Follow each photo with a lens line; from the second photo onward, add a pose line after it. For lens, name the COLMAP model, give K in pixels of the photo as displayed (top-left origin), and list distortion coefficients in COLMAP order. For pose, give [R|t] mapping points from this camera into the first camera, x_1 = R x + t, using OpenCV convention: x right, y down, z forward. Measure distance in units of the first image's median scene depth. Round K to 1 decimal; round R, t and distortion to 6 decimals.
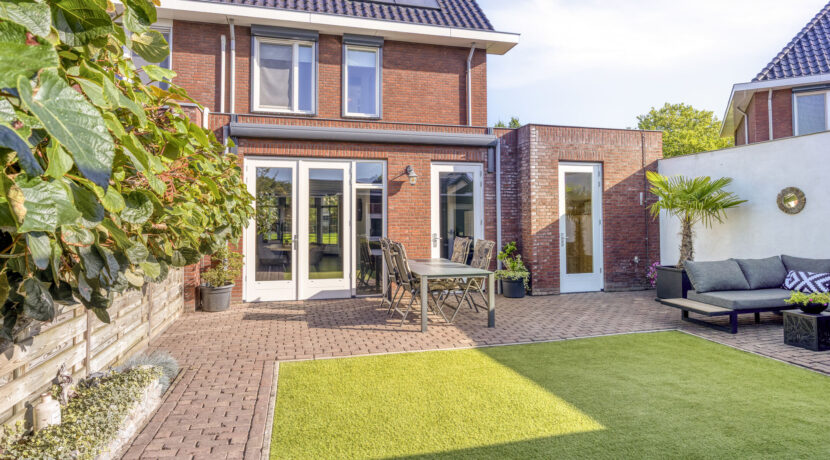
lens RADIAL K [[471.1, 0, 408.2], [0, 471.1, 218.4], [0, 0, 1]] dist [0.001465, -0.000816]
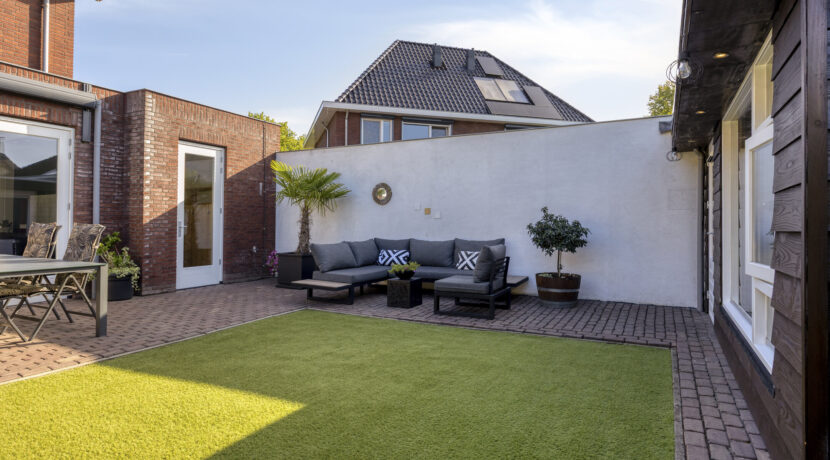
lens RADIAL K [[471.1, 0, 418.4], [0, 471.1, 215.7], [0, 0, 1]] dist [0.001465, -0.000816]
pose [[0.663708, 0.019925, 0.747726, -0.041371], [-0.012634, 0.999801, -0.015428, 0.030327], [-0.747885, 0.000793, 0.663828, 0.081946]]
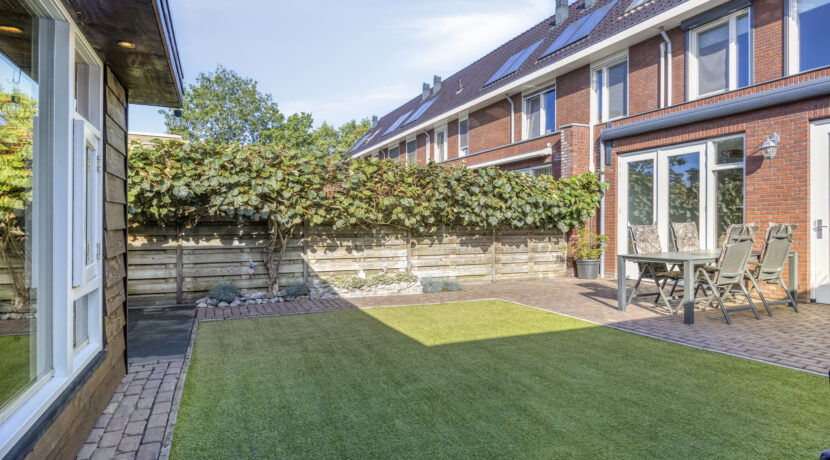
lens RADIAL K [[471.1, 0, 423.2], [0, 471.1, 226.5], [0, 0, 1]] dist [0.001465, -0.000816]
pose [[0.189284, 0.004804, -0.981911, 0.679381], [0.009067, 0.999937, 0.006640, 0.033460], [0.981881, -0.010160, 0.189229, 0.273505]]
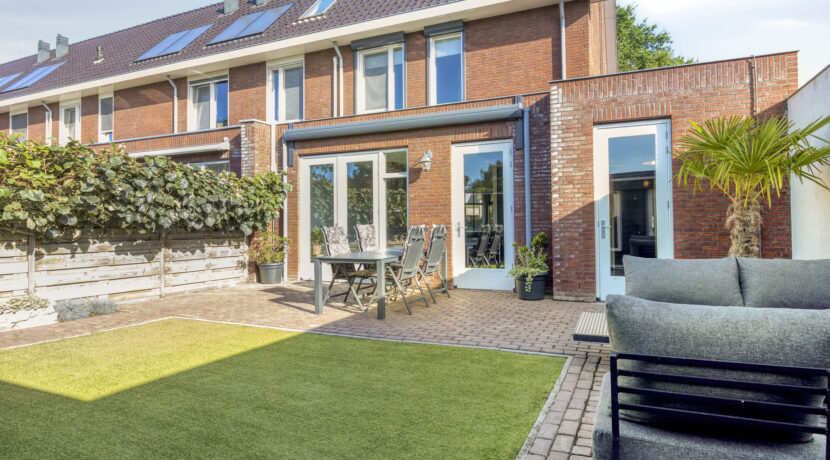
lens RADIAL K [[471.1, 0, 424.6], [0, 471.1, 218.9], [0, 0, 1]] dist [0.001465, -0.000816]
pose [[0.778077, -0.011708, -0.628060, 0.602381], [0.008831, 0.999931, -0.007699, 0.033629], [0.628107, 0.000443, 0.778127, 0.255399]]
